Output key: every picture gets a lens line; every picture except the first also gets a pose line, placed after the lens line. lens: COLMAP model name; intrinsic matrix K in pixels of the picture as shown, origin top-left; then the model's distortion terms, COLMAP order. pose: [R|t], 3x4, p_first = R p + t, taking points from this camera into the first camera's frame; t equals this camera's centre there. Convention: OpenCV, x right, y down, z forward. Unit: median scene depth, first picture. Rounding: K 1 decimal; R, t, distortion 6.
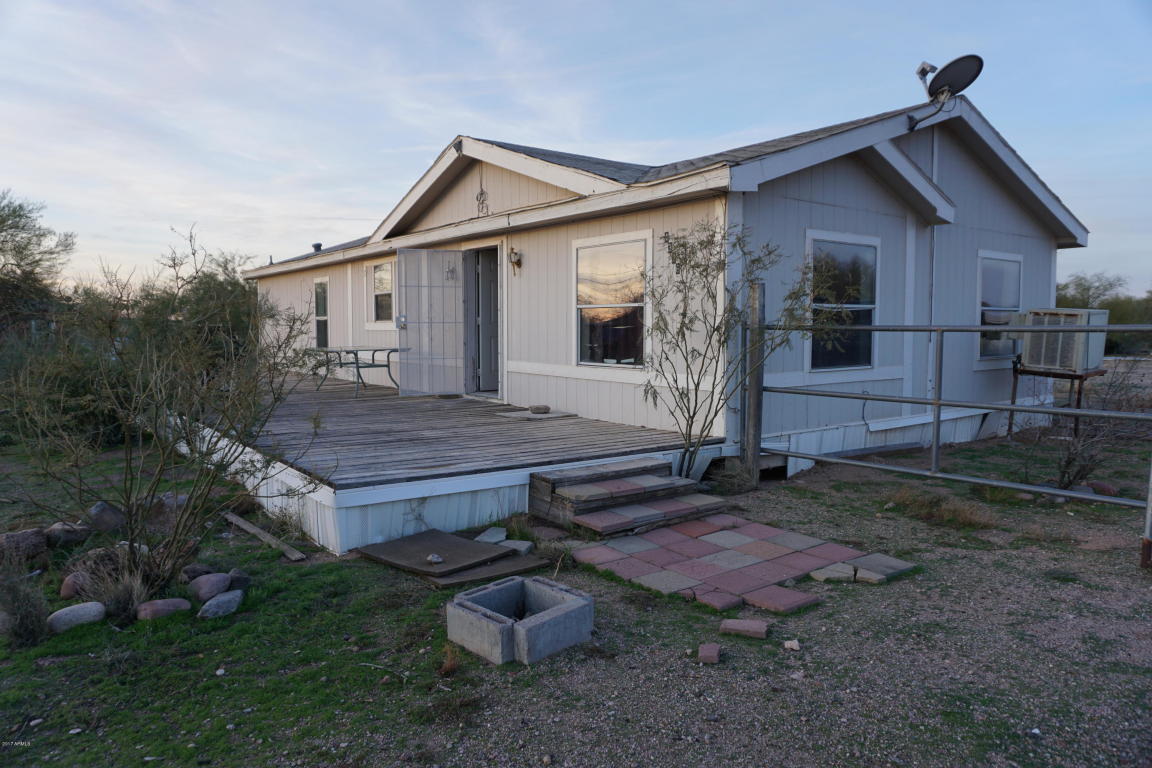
lens RADIAL K [[780.1, 0, 576.0], [0, 780.1, 384.0], [0, 0, 1]] dist [-0.046980, 0.038654]
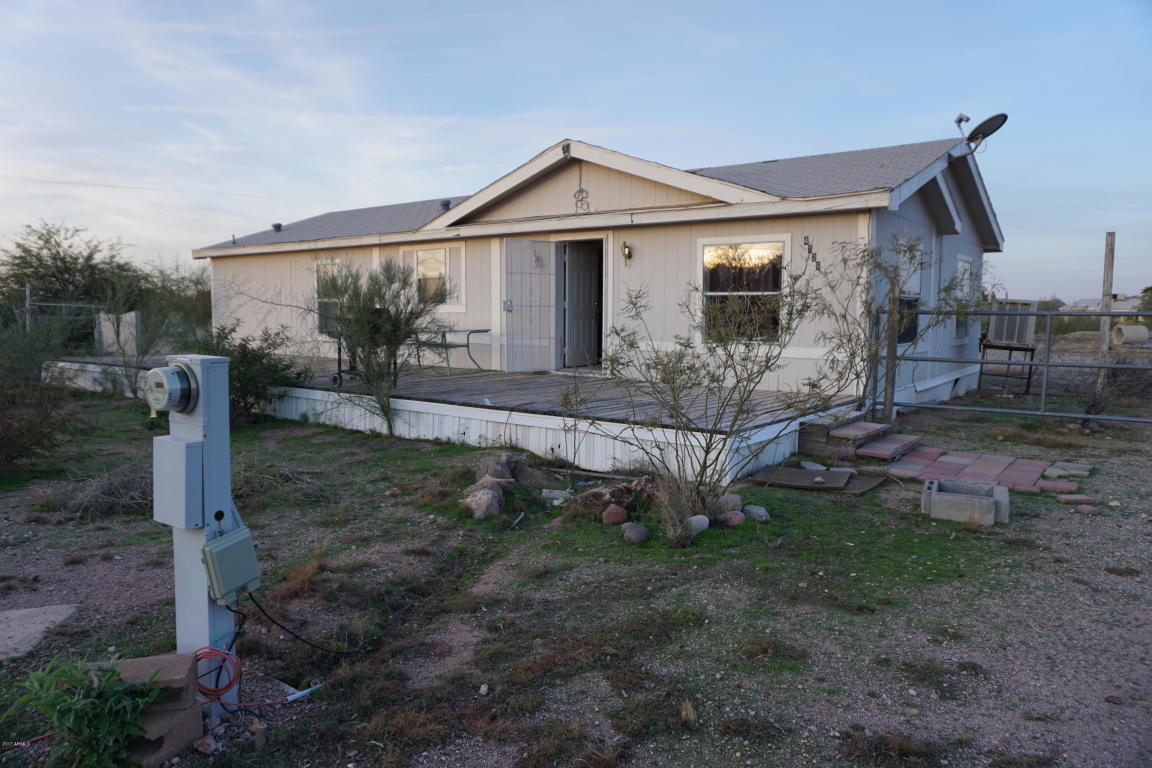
lens RADIAL K [[798.2, 0, 576.0], [0, 798.2, 384.0], [0, 0, 1]] dist [-0.013654, -0.000838]
pose [[0.960648, -0.020549, 0.277009, -0.458679], [0.015516, 0.999673, 0.020348, 0.009719], [-0.277336, -0.015249, 0.960652, -0.111898]]
